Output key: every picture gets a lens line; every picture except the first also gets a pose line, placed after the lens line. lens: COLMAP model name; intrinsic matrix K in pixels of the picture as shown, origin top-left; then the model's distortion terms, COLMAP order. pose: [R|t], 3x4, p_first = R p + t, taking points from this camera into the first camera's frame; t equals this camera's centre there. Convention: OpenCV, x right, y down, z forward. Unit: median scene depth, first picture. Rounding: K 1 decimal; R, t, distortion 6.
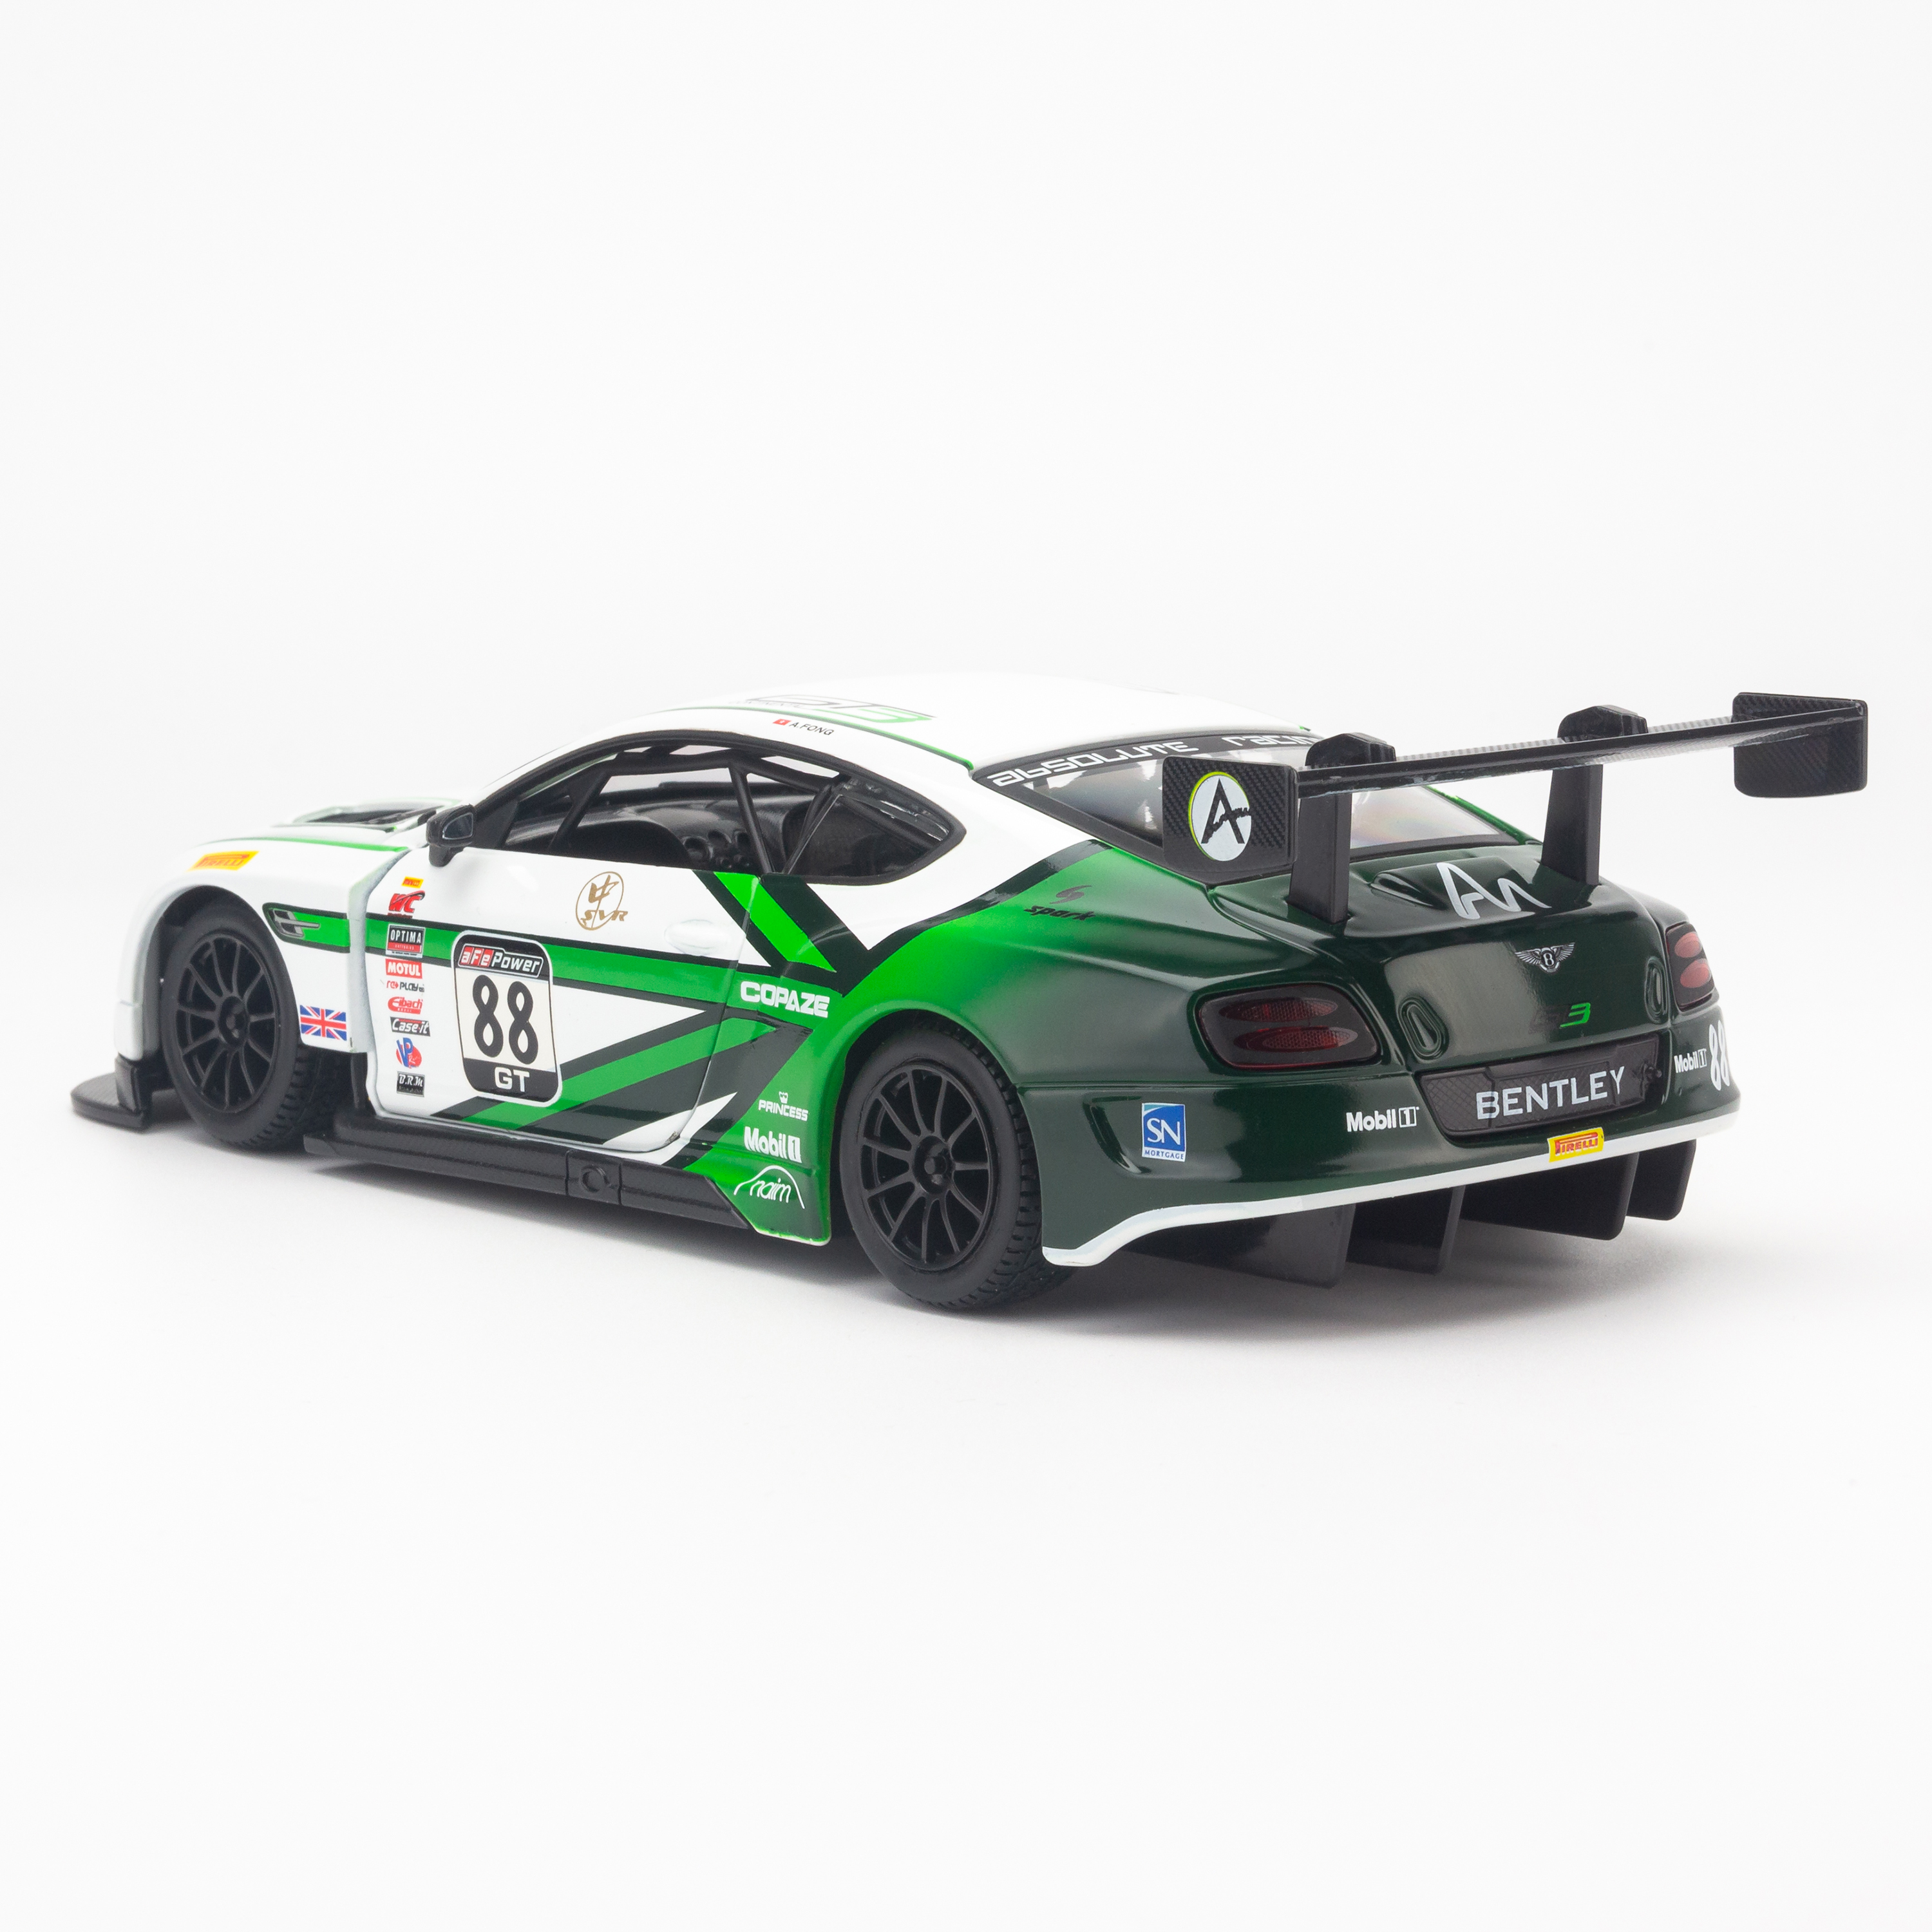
lens RADIAL K [[5955.5, 0, 1042.2], [0, 5955.5, 962.7], [0, 0, 1]] dist [-0.021285, 1.173421]
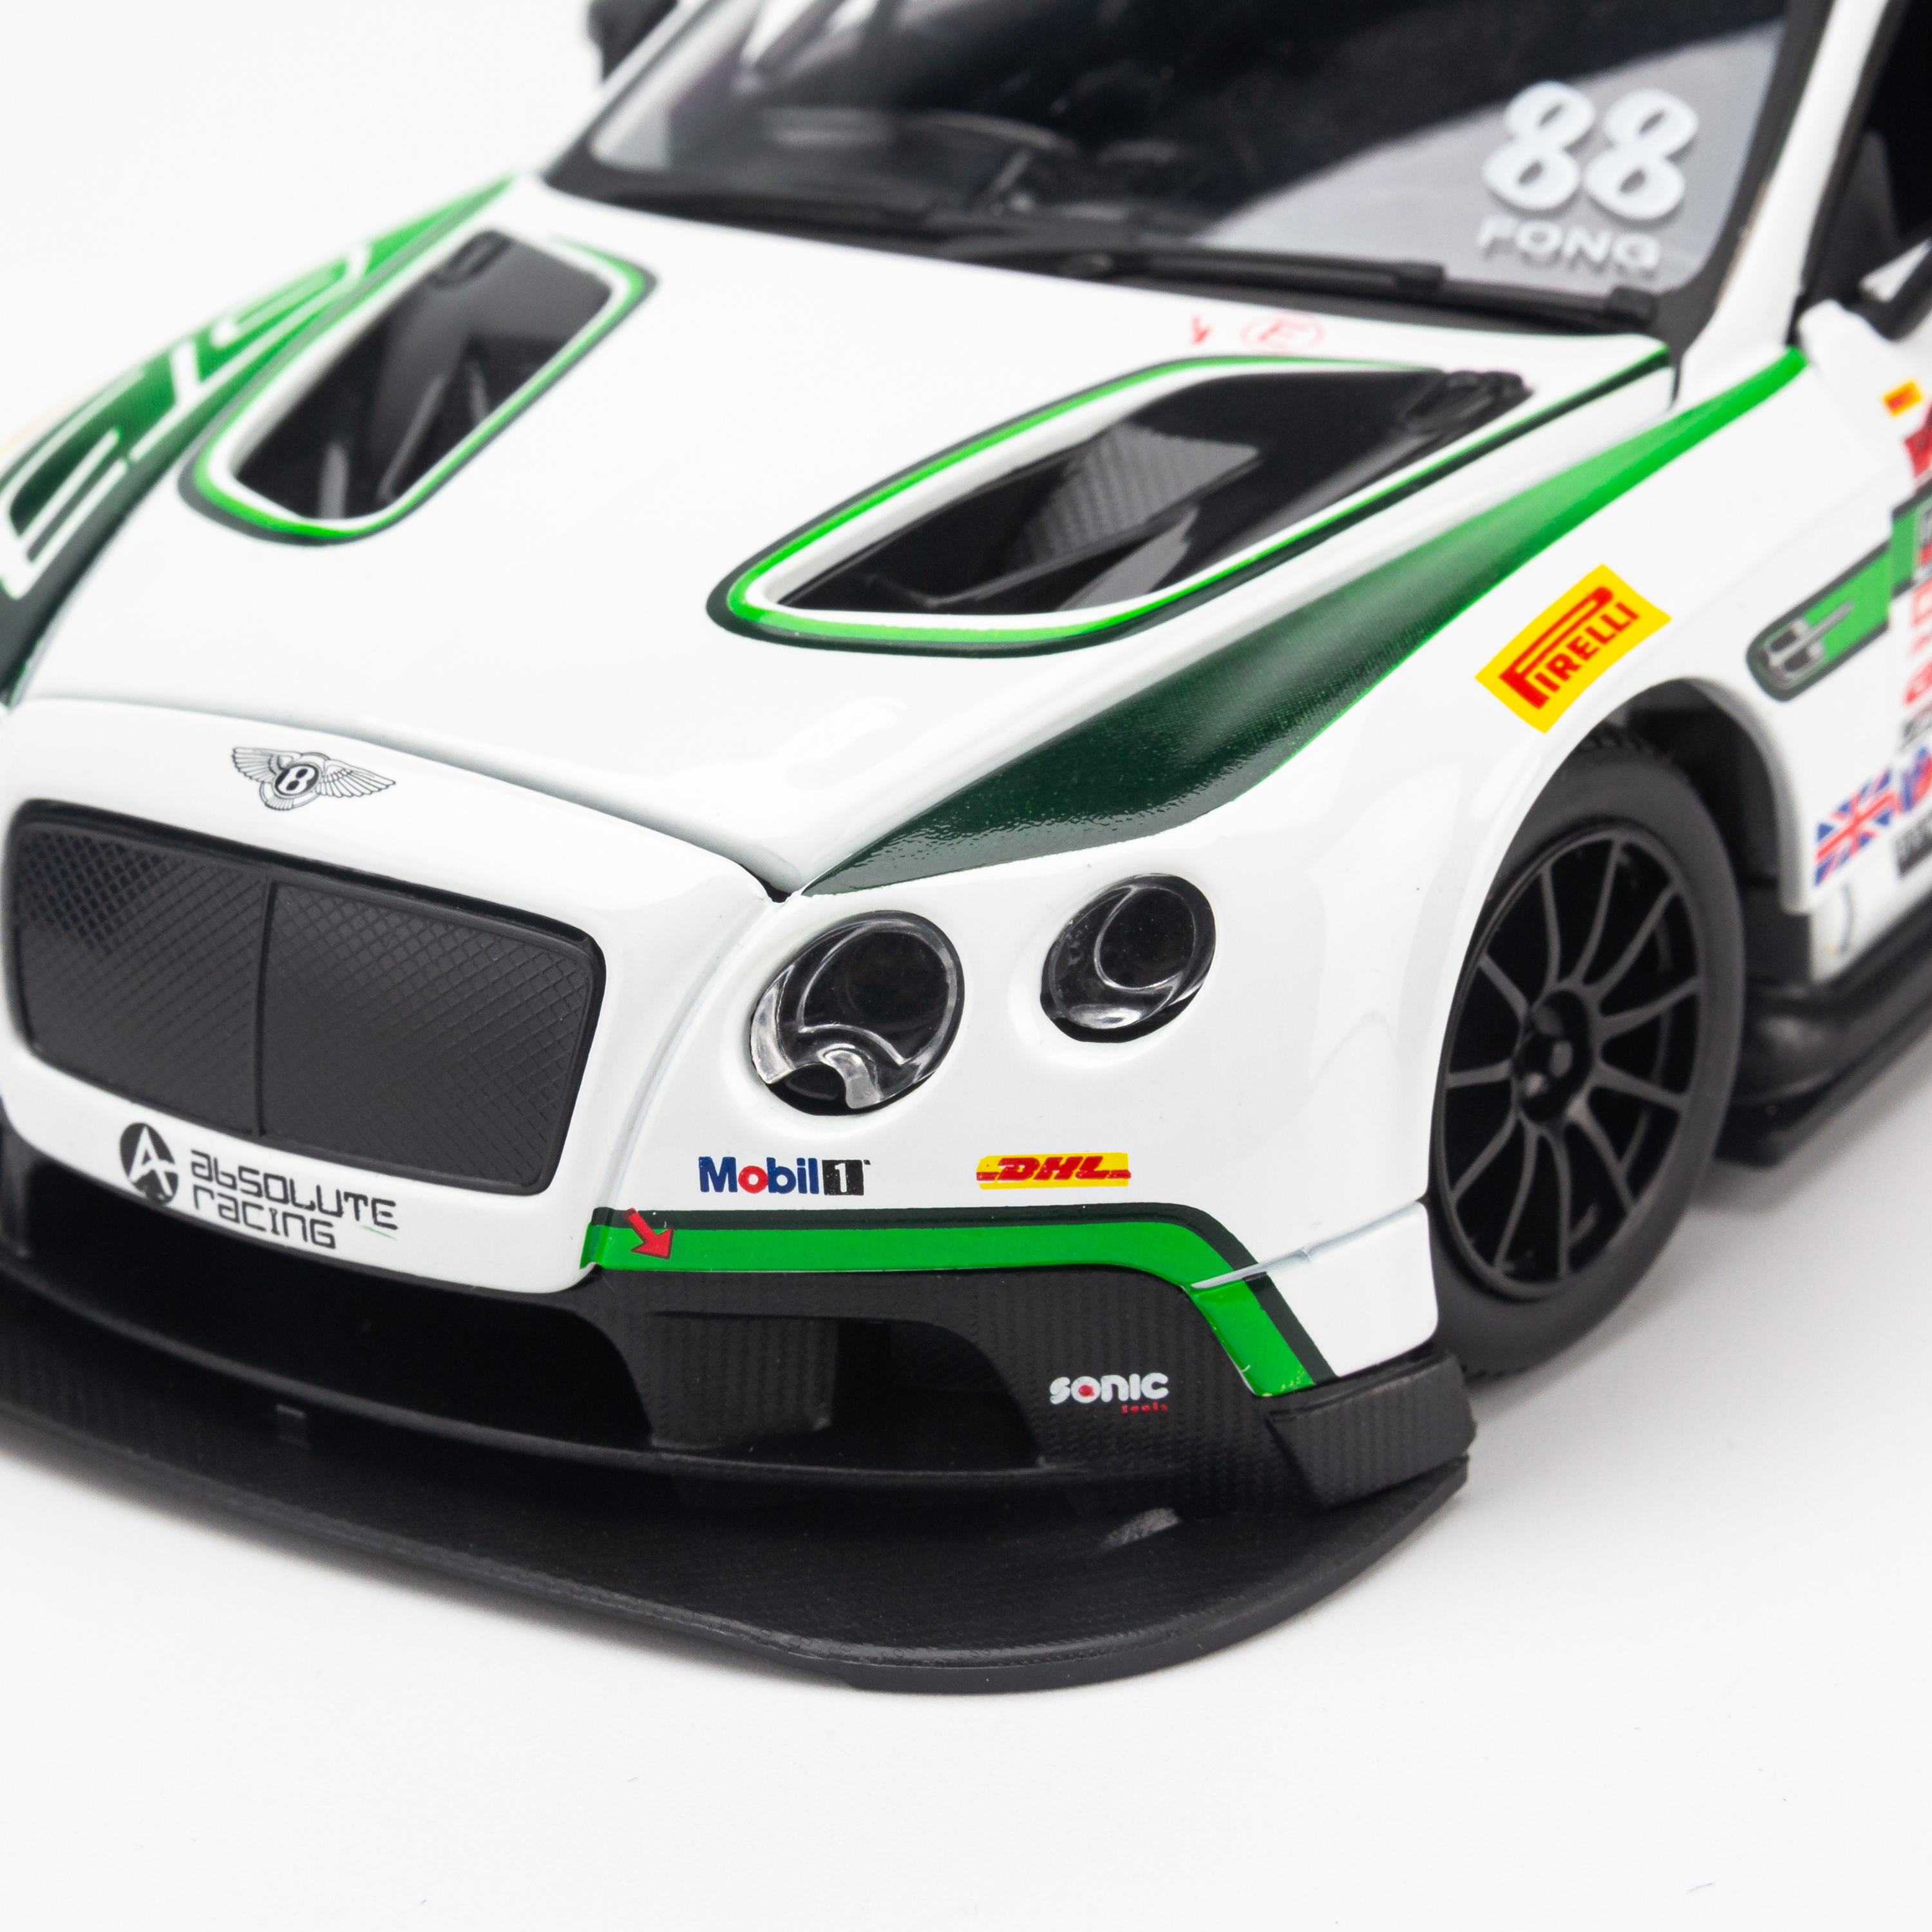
lens RADIAL K [[5596.1, 0, 966.0], [0, 5596.1, 966.0], [0, 0, 1]] dist [-0.236520, -0.696627]
pose [[-0.212835, -0.383714, 0.898590, -0.492386], [0.200151, 0.883038, 0.424480, -0.168608], [-0.956368, 0.270198, -0.111141, 1.194509]]
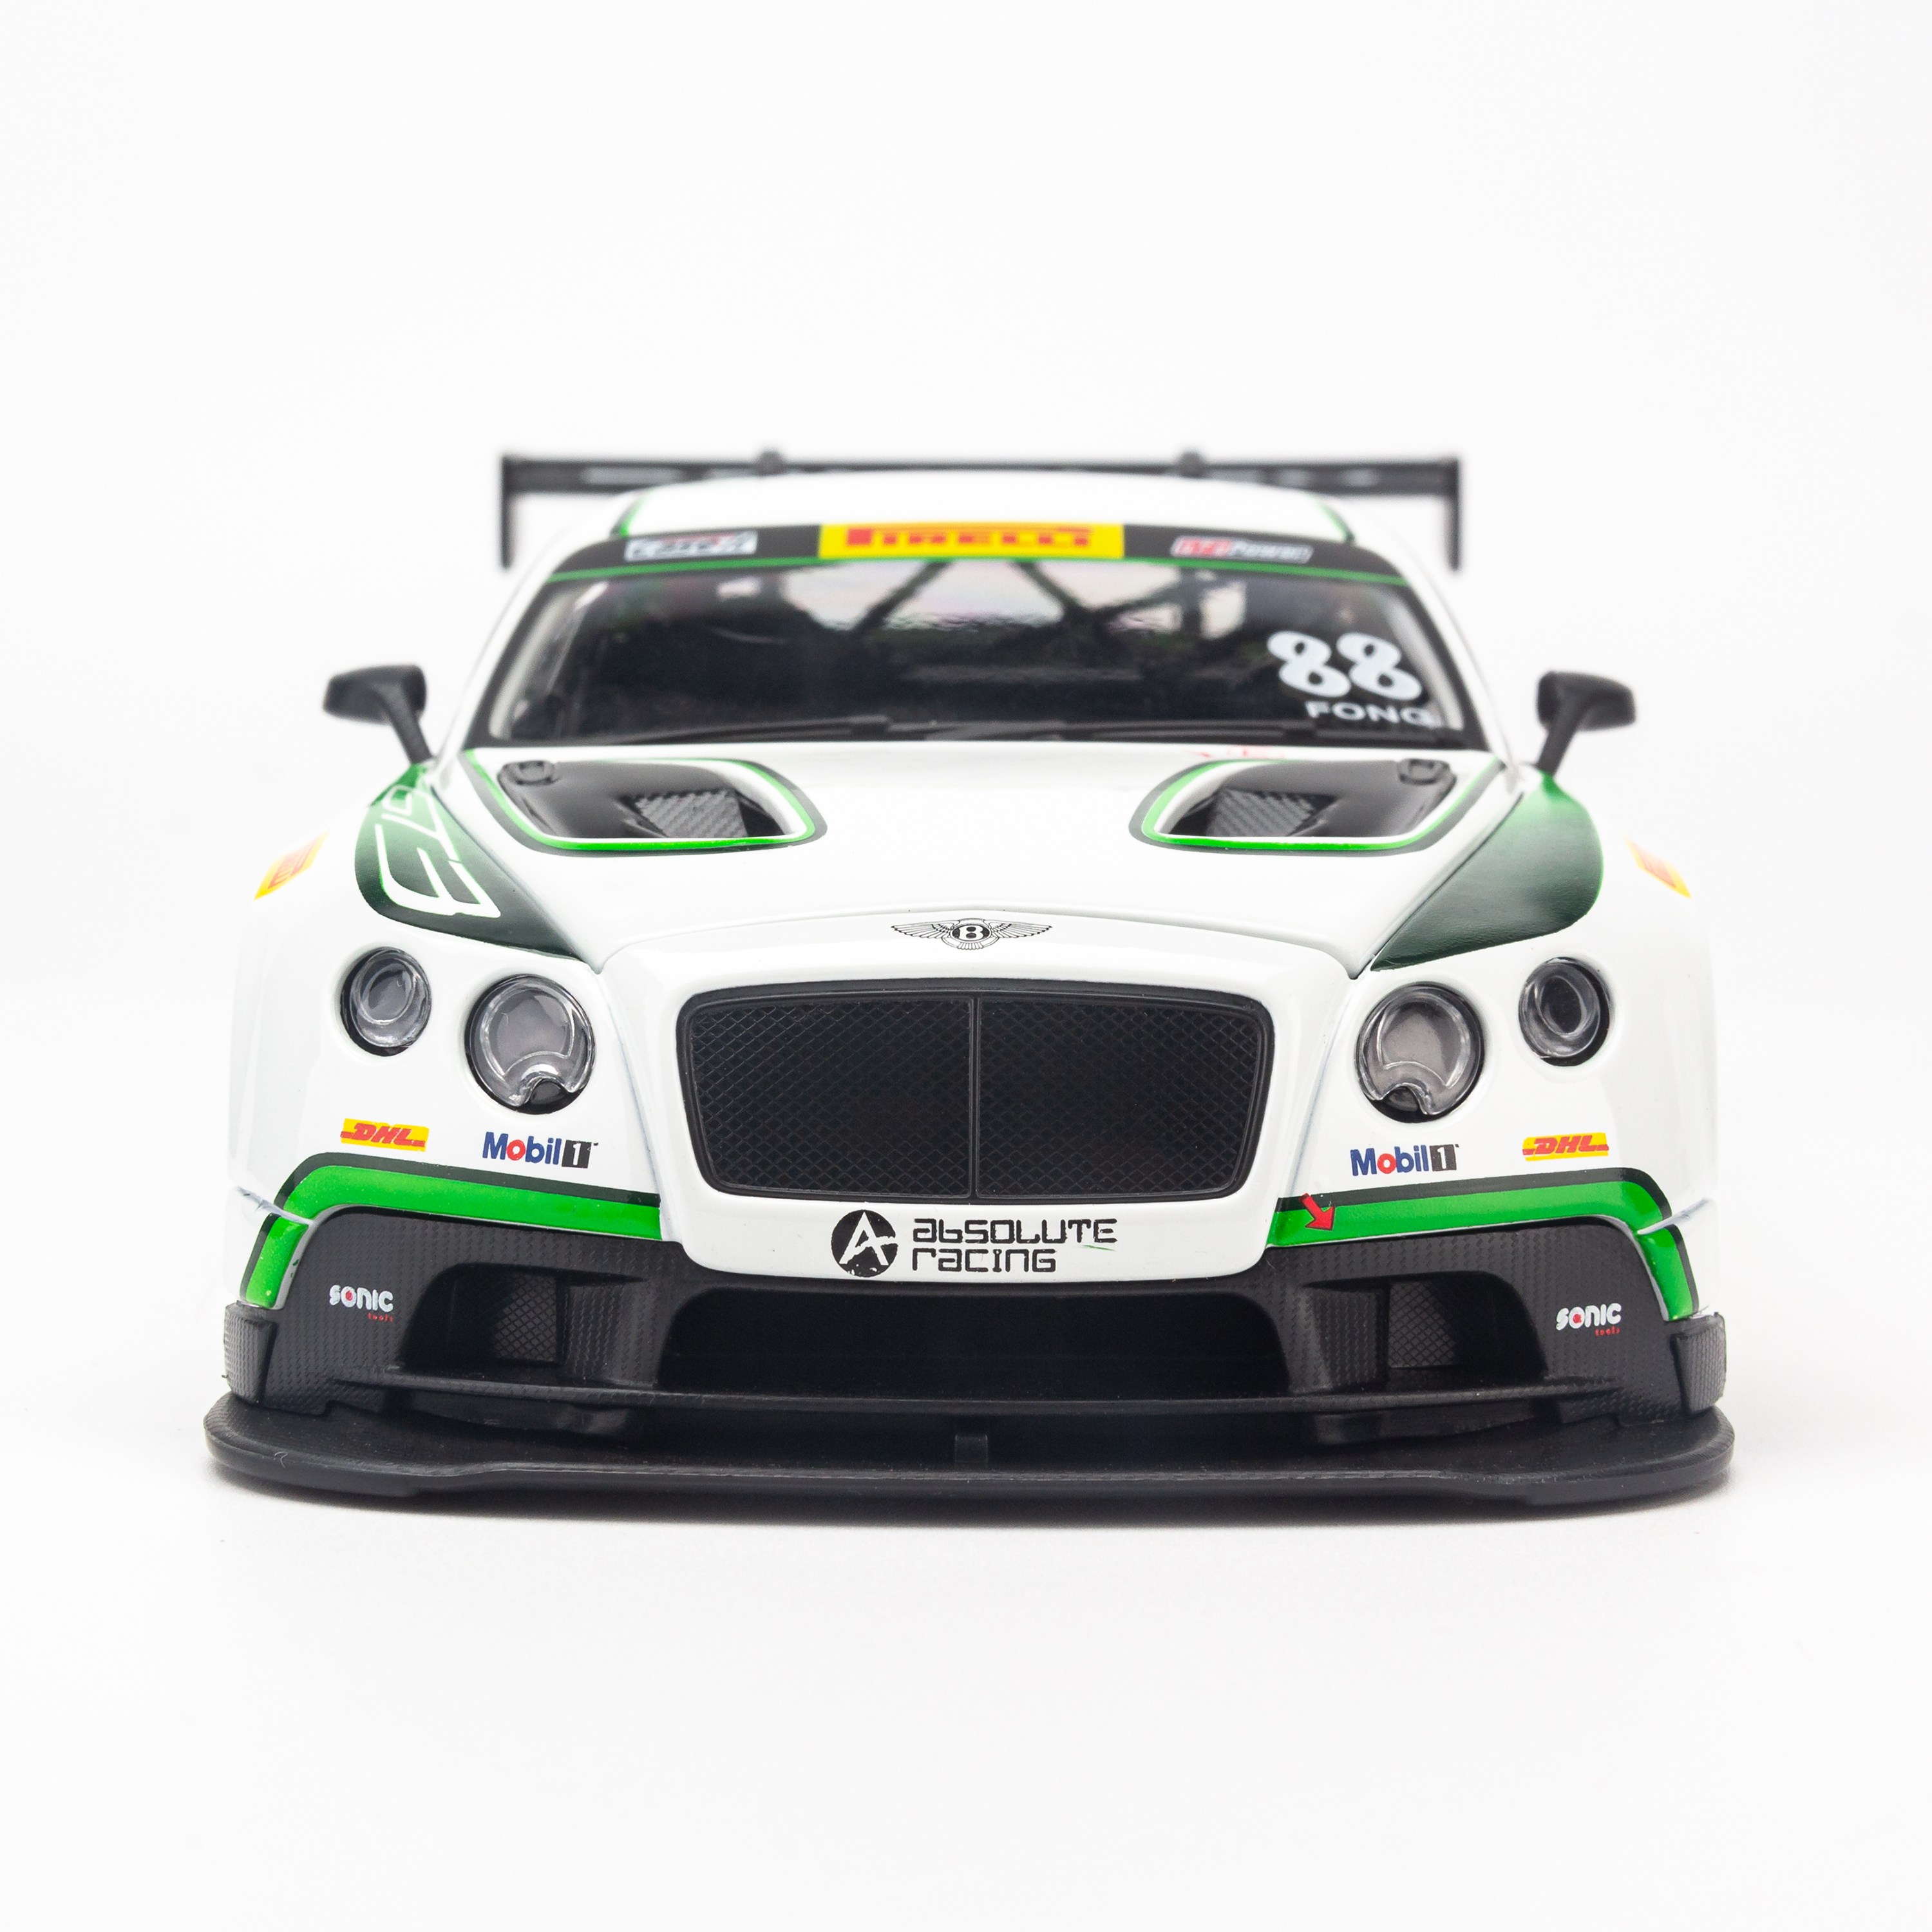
lens RADIAL K [[5596.1, 0, 966.0], [0, 5596.1, 966.0], [0, 0, 1]] dist [-0.236520, -0.696627]
pose [[-0.724043, -0.059861, 0.687152, -0.484835], [0.102322, 0.975883, 0.192830, -0.122937], [-0.682123, 0.209928, -0.700456, 1.544738]]
